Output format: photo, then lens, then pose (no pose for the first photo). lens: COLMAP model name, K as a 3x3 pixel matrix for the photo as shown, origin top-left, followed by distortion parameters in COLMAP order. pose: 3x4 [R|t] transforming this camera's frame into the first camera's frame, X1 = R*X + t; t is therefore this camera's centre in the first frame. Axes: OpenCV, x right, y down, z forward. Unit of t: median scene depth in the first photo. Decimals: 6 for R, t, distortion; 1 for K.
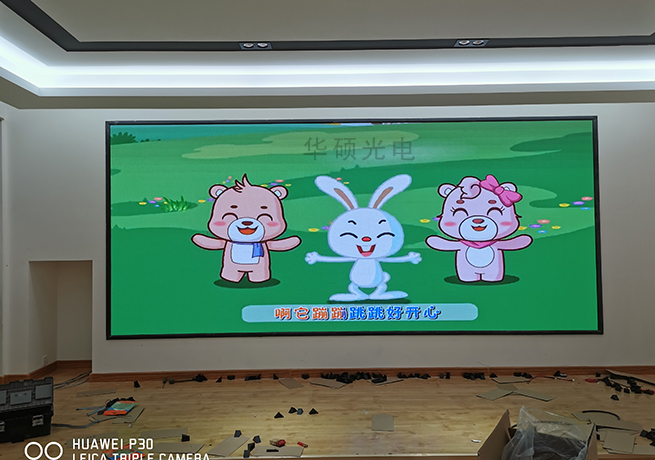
lens RADIAL K [[496.9, 0, 327.5], [0, 496.9, 230.0], [0, 0, 1]] dist [0.066455, -0.053609]
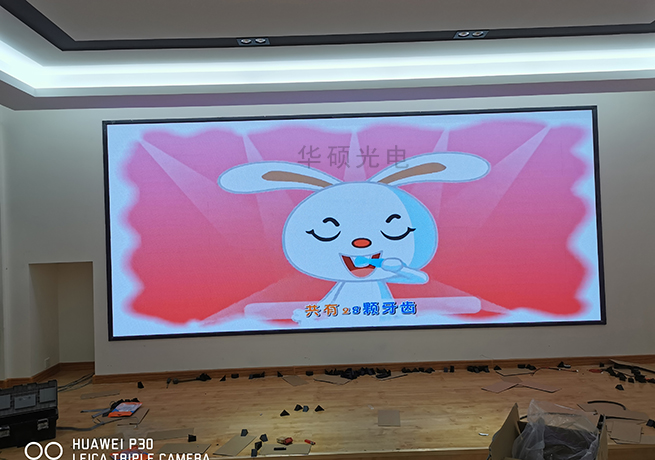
lens RADIAL K [[496.9, 0, 327.5], [0, 496.9, 230.0], [0, 0, 1]] dist [0.066455, -0.053609]
pose [[0.999758, -0.021340, 0.005300, -0.008755], [0.021290, 0.999730, 0.009342, -0.001849], [-0.005498, -0.009227, 0.999942, 0.005358]]
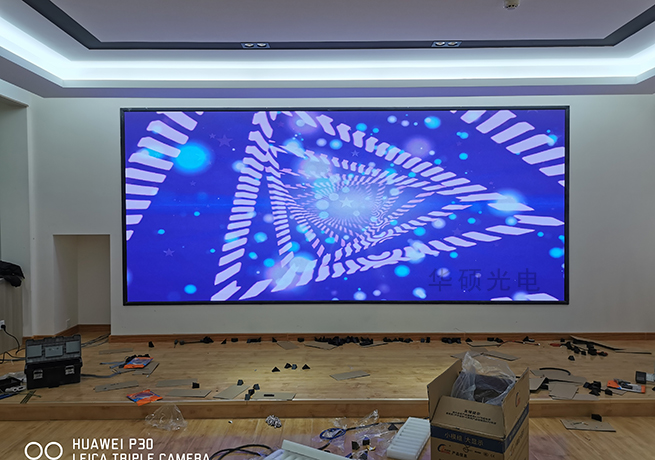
lens RADIAL K [[498.3, 0, 327.5], [0, 498.3, 230.0], [0, 0, 1]] dist [0.062456, -0.051514]
pose [[0.999943, 0.007401, -0.007746, 0.026669], [-0.007057, 0.999026, 0.043558, -0.002215], [0.008061, -0.043501, 0.999021, -0.128440]]
